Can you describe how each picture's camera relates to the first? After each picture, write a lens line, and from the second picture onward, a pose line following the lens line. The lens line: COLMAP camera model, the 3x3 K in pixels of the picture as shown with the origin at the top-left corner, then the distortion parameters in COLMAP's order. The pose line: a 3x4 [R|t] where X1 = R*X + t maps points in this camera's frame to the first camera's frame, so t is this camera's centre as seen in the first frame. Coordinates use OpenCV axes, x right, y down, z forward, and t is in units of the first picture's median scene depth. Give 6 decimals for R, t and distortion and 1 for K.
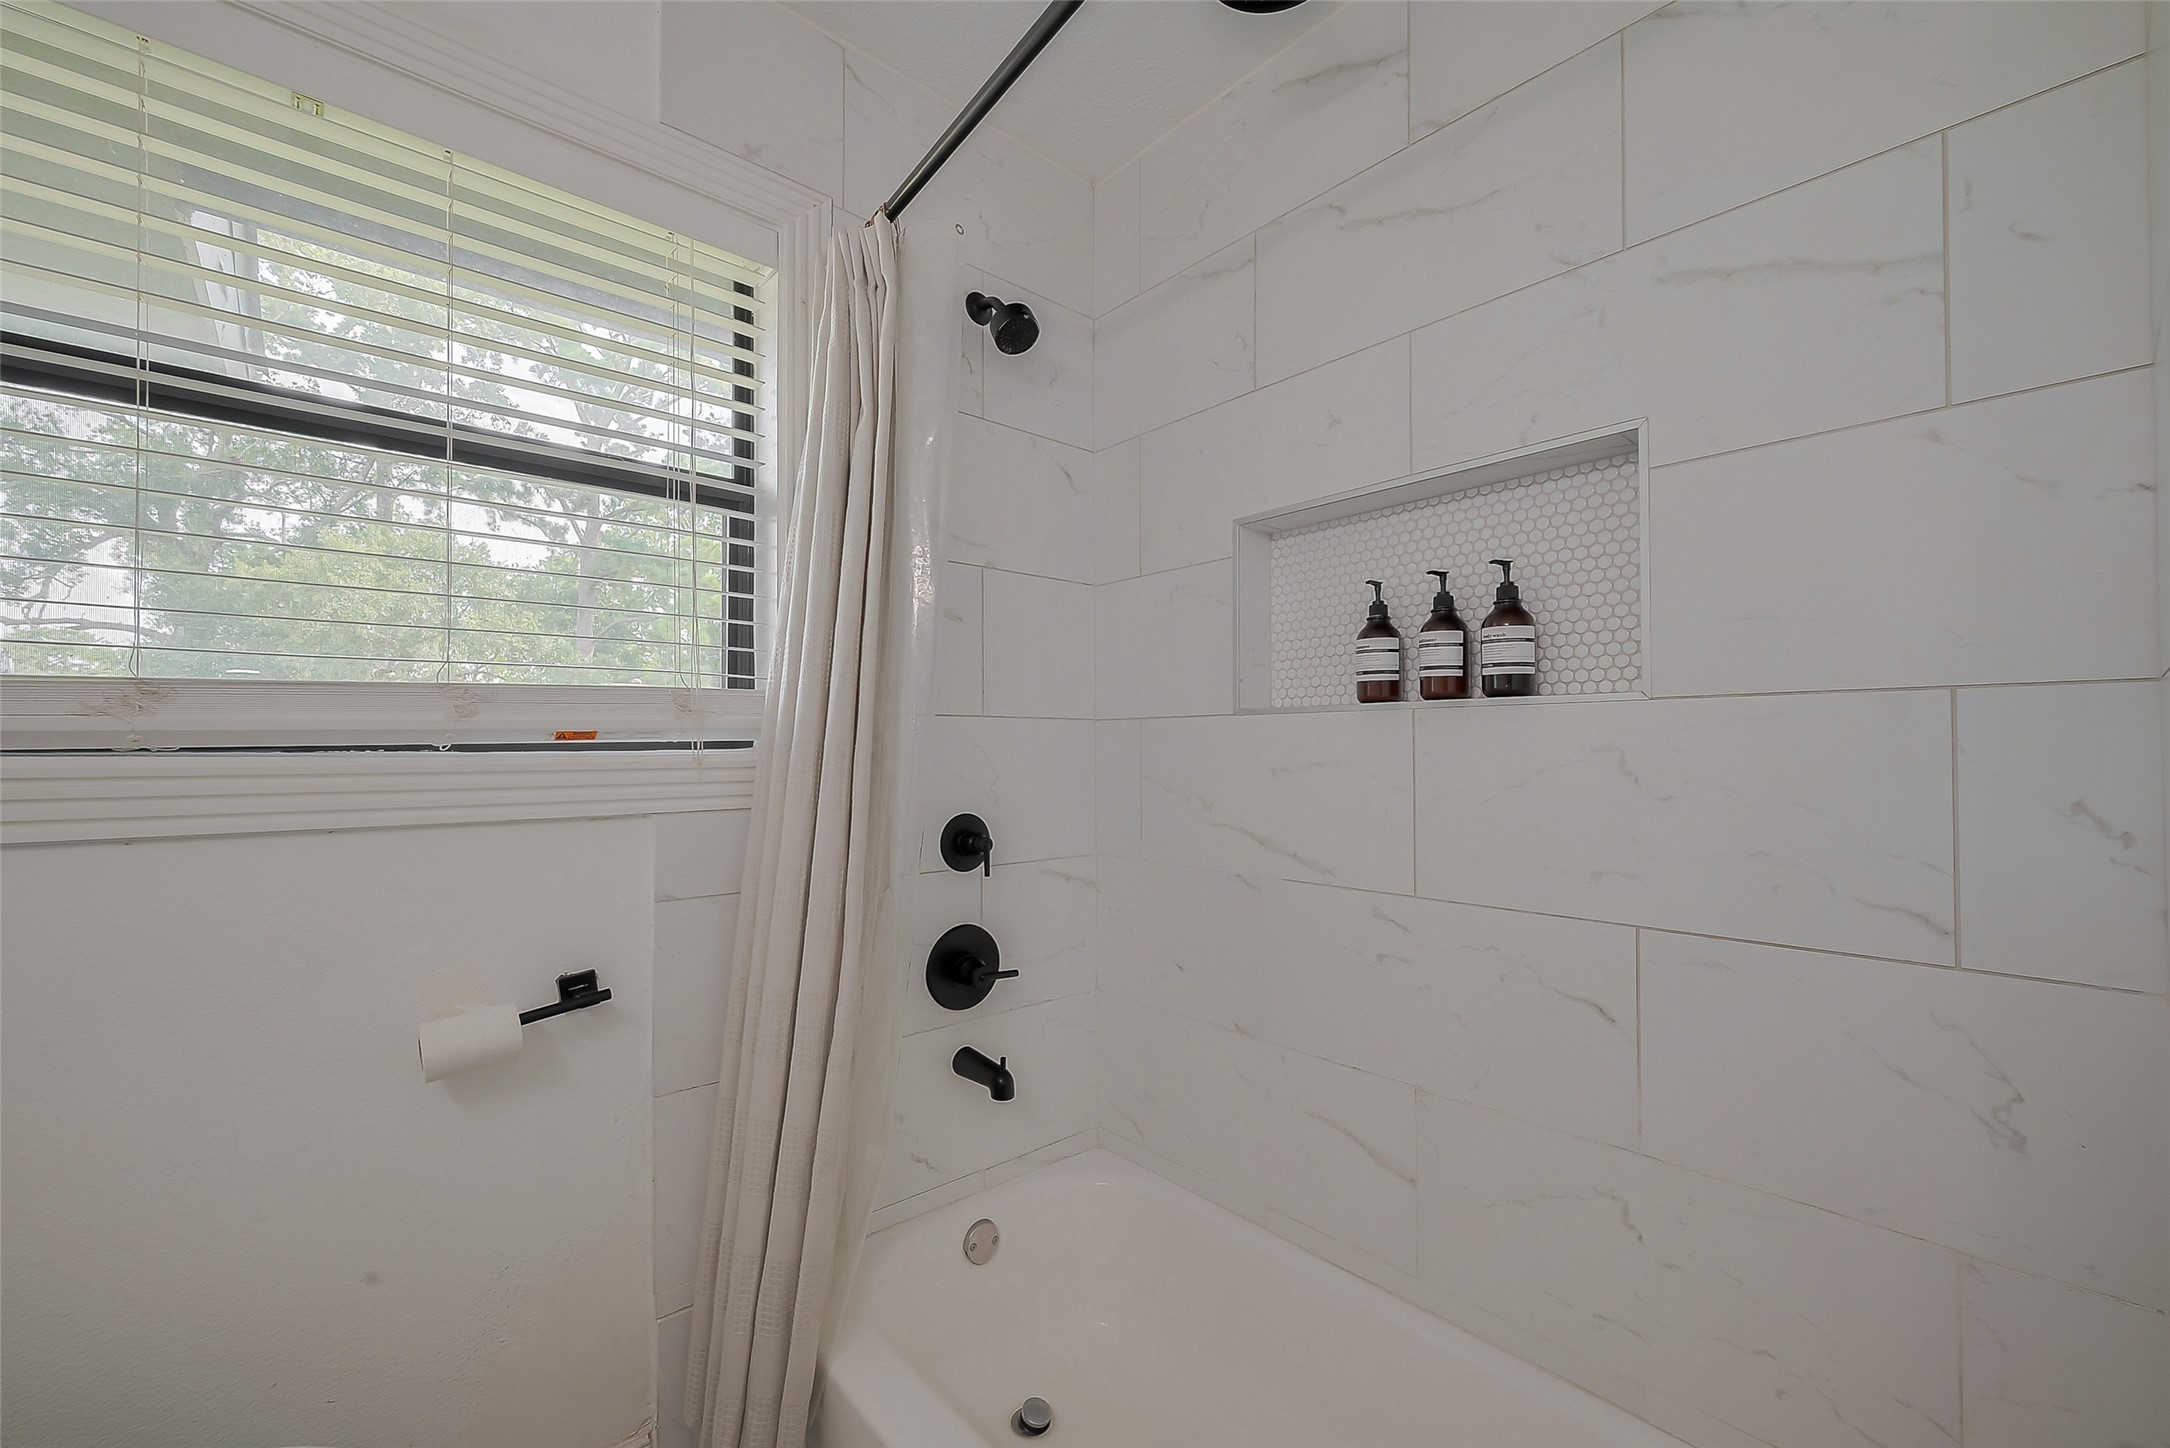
lens RADIAL K [[871.9, 0, 1081.5], [0, 871.9, 728.7], [0, 0, 1]] dist [-0.013419, 0.000097]
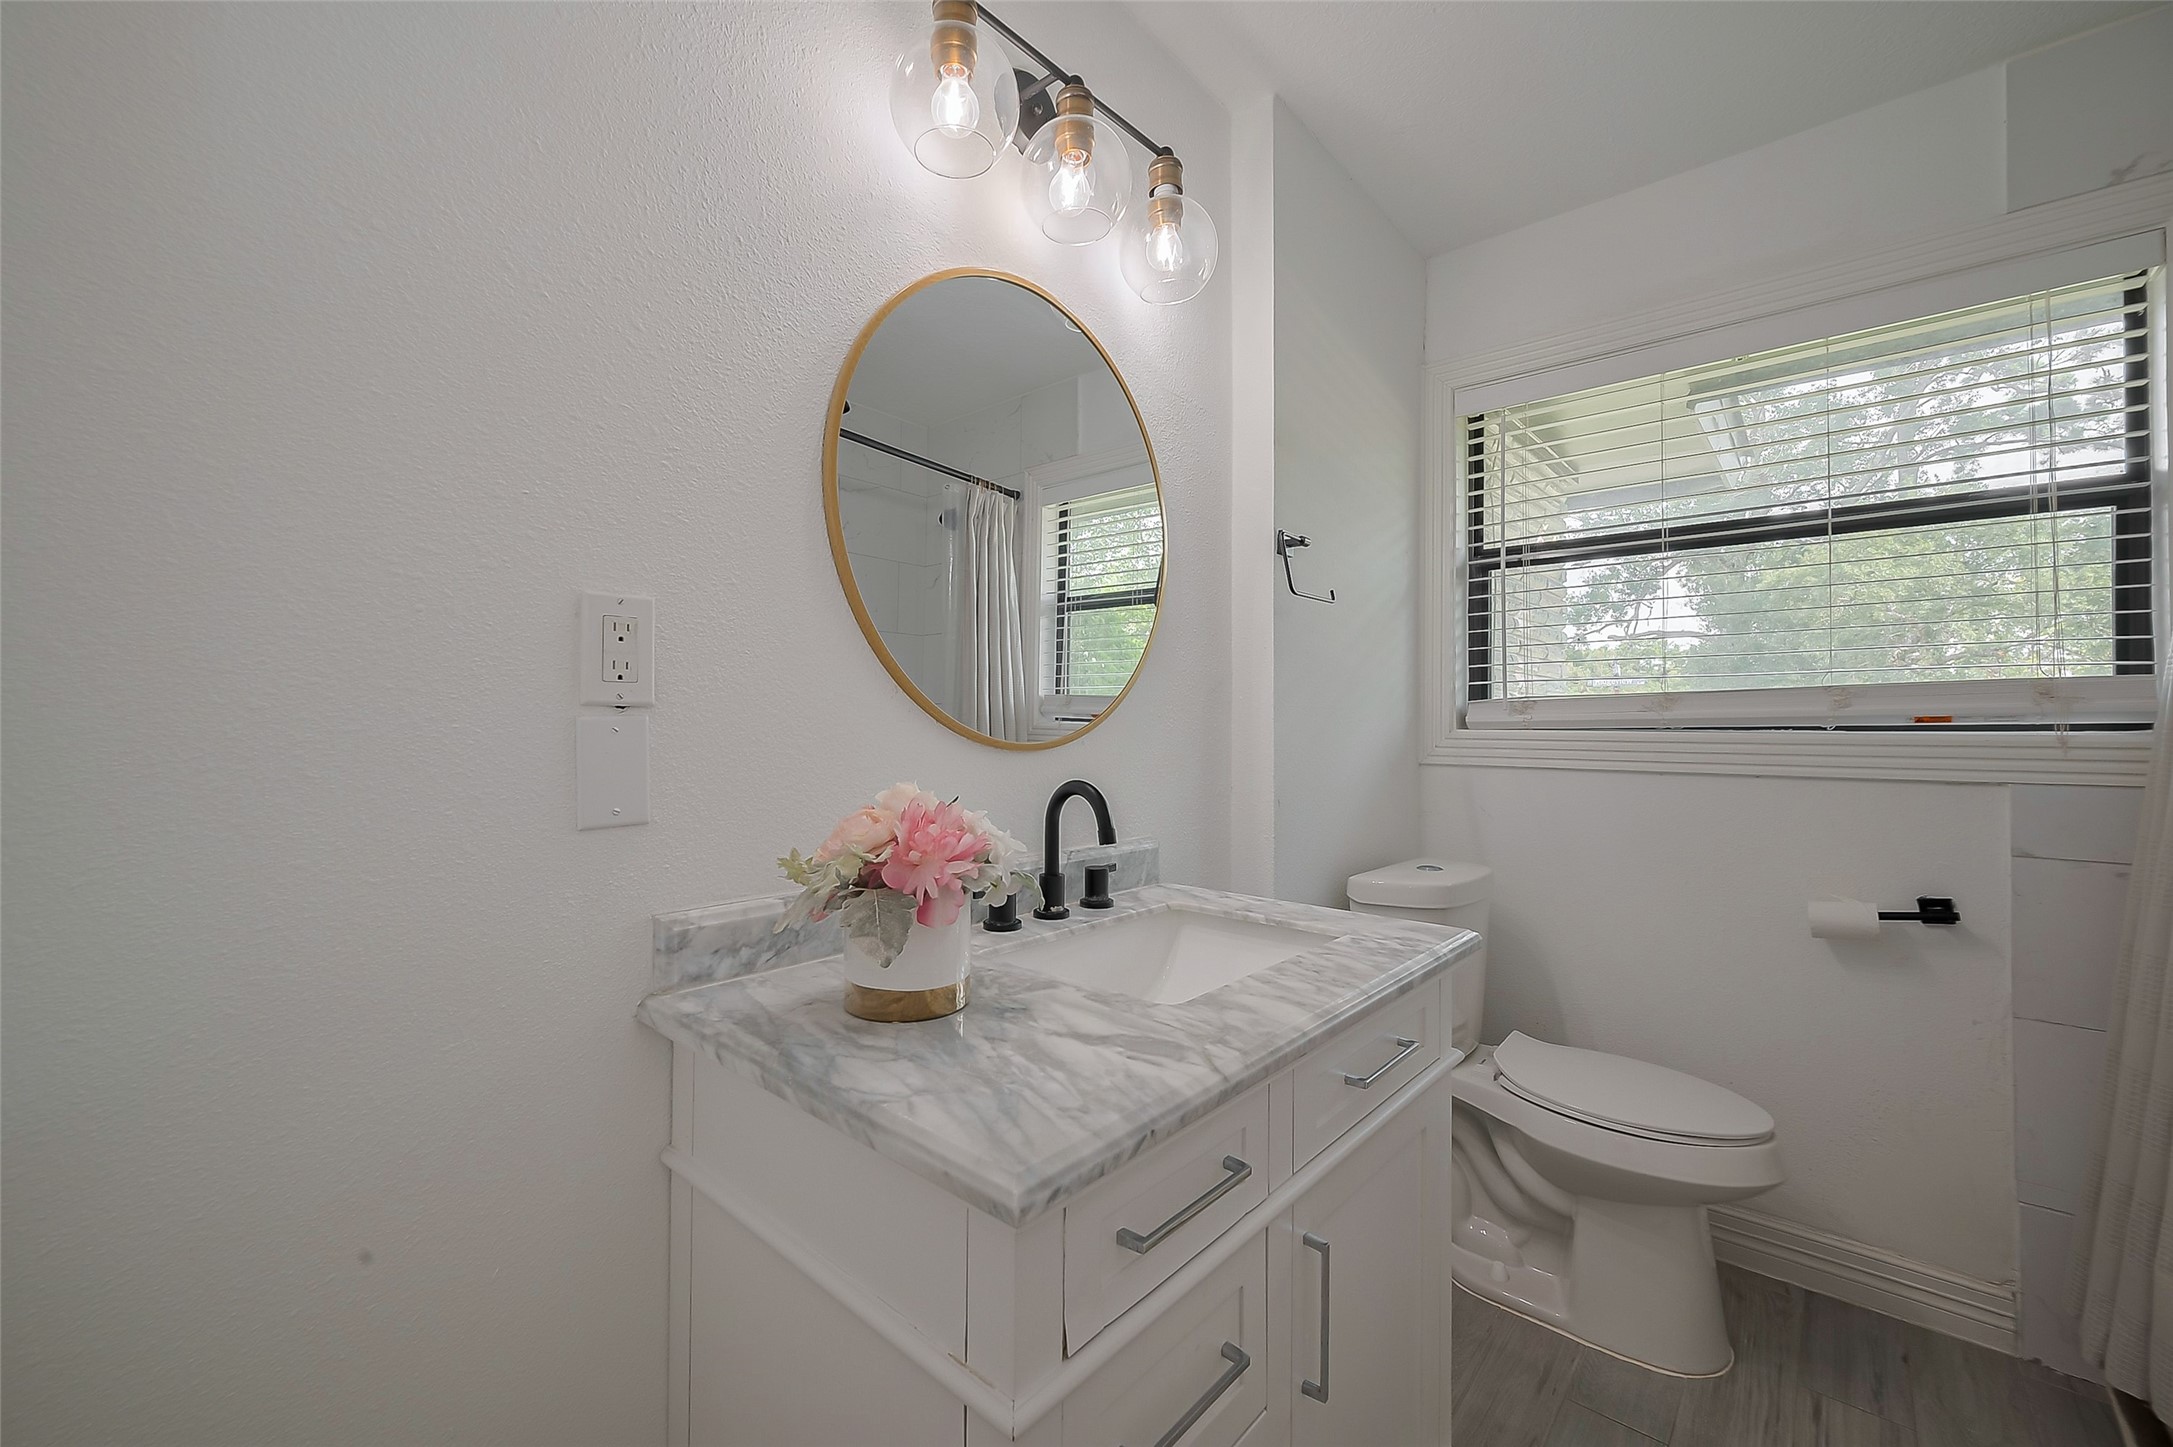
lens RADIAL K [[849.6, 0, 1086.5], [0, 849.6, 723.5], [0, 0, 1]] dist [-0.000393, -0.000089]
pose [[0.112080, 0.002003, -0.993697, 0.547990], [0.014553, 0.999887, 0.003657, -0.009435], [0.993593, -0.014871, 0.112039, -0.423804]]
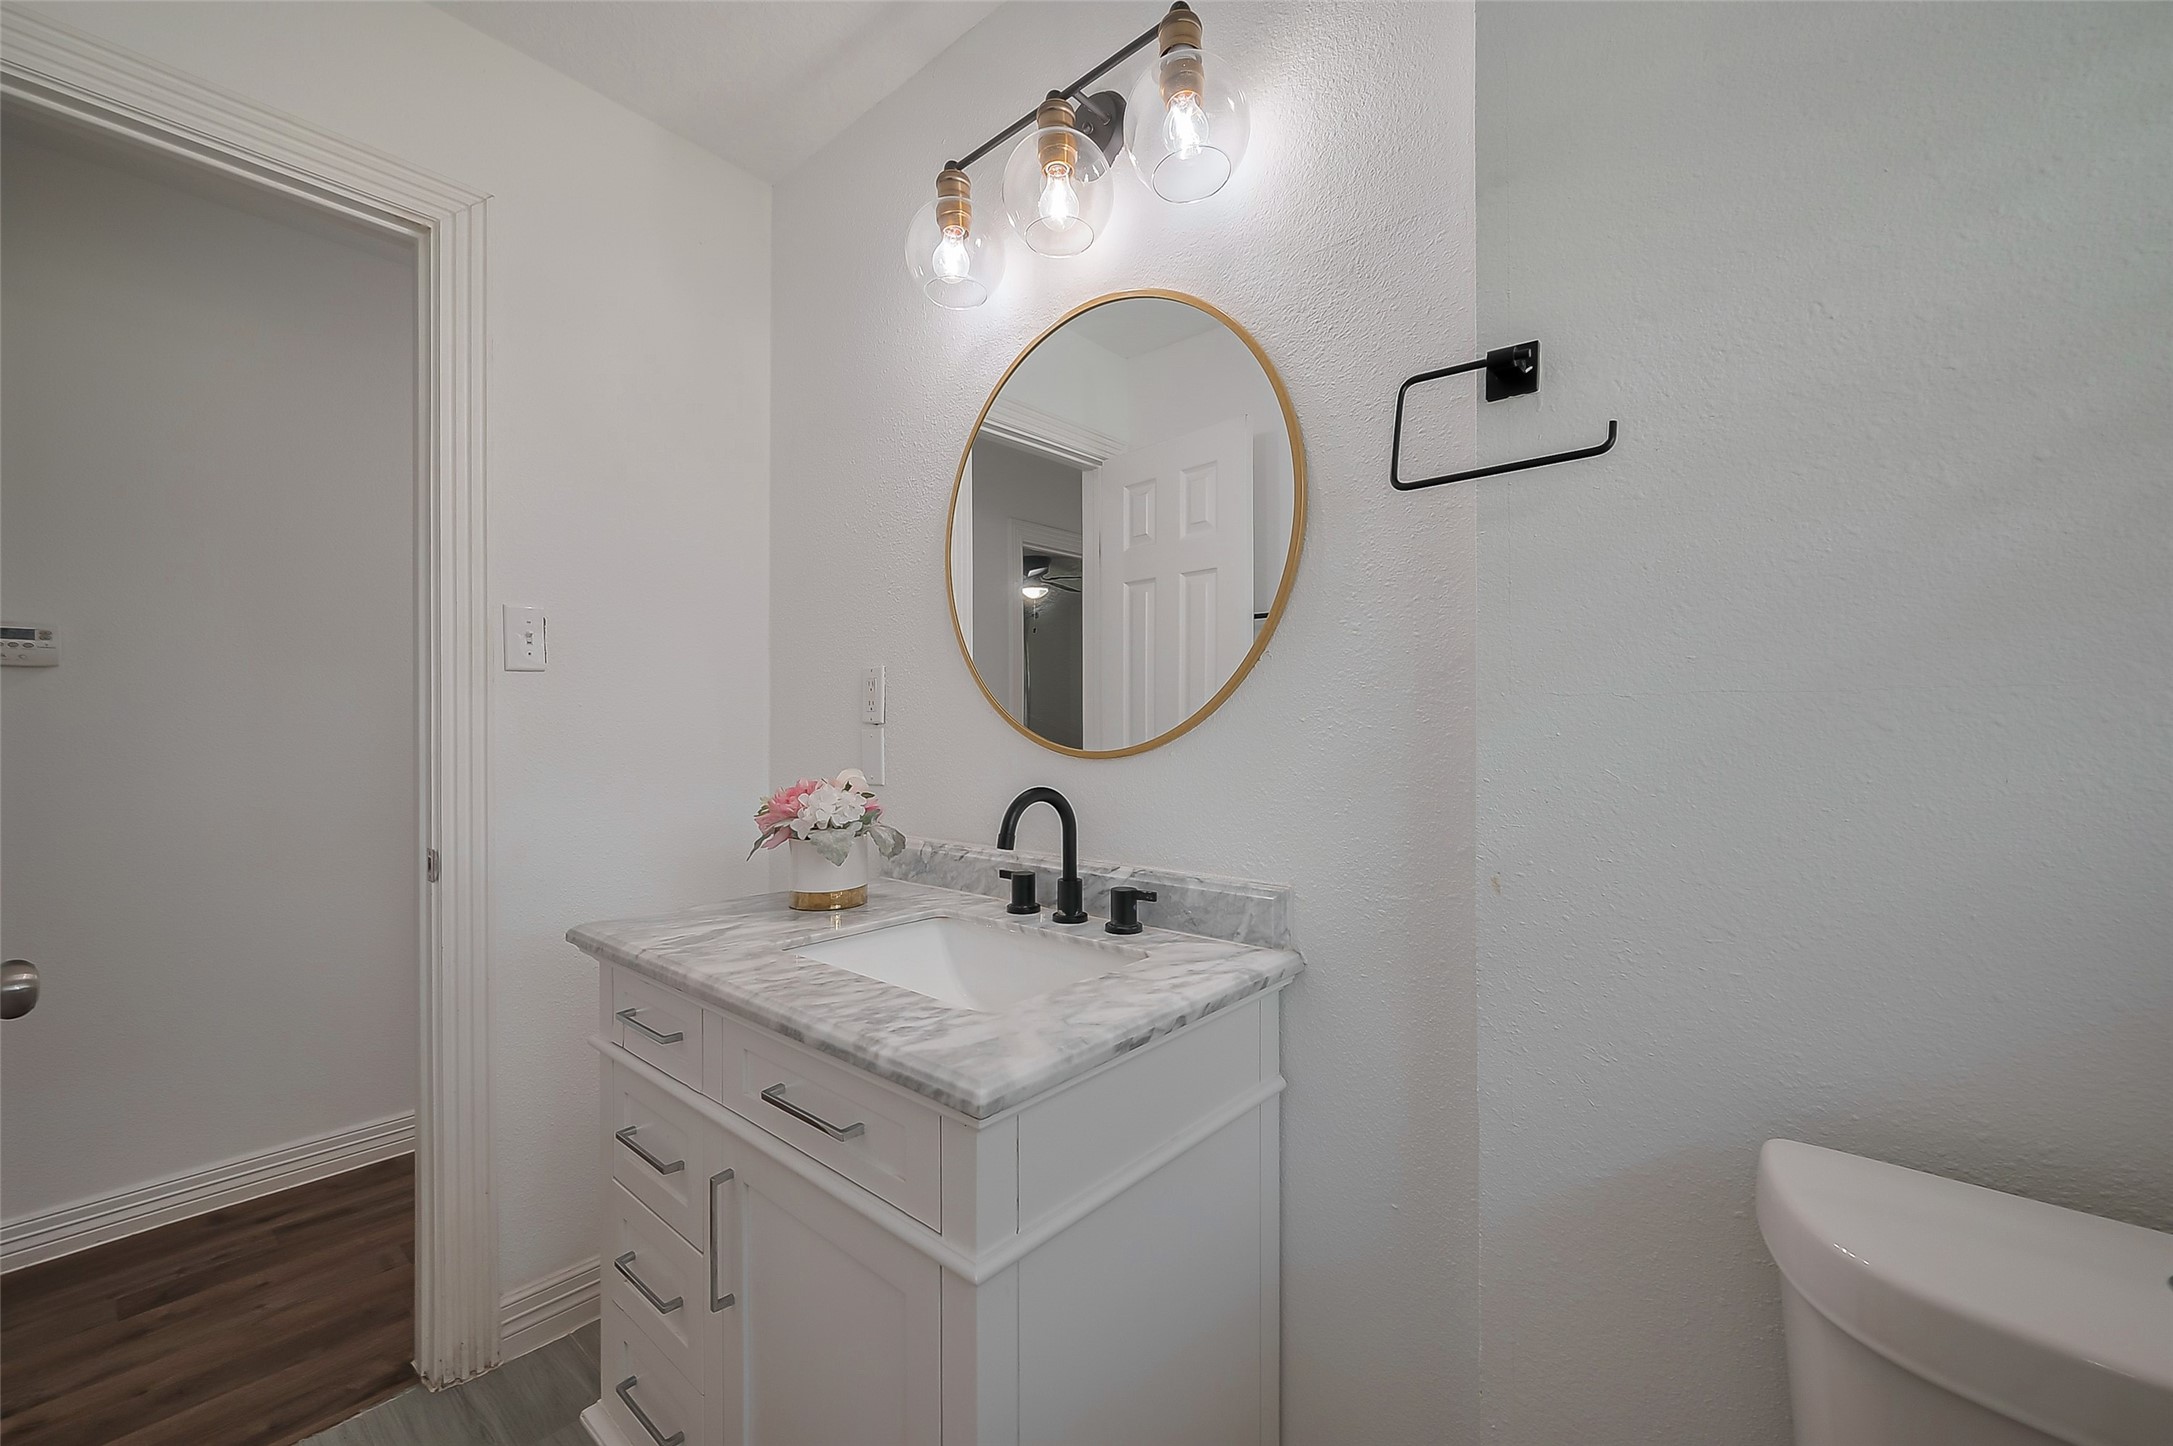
lens RADIAL K [[849.6, 0, 1086.5], [0, 849.6, 723.0], [0, 0, 1]] dist [-0.000393, -0.000089]
pose [[-0.991172, 0.006990, -0.132394, -1.592473], [0.010471, 0.999617, -0.025614, 0.038466], [0.132165, -0.026775, -0.990866, 2.208618]]
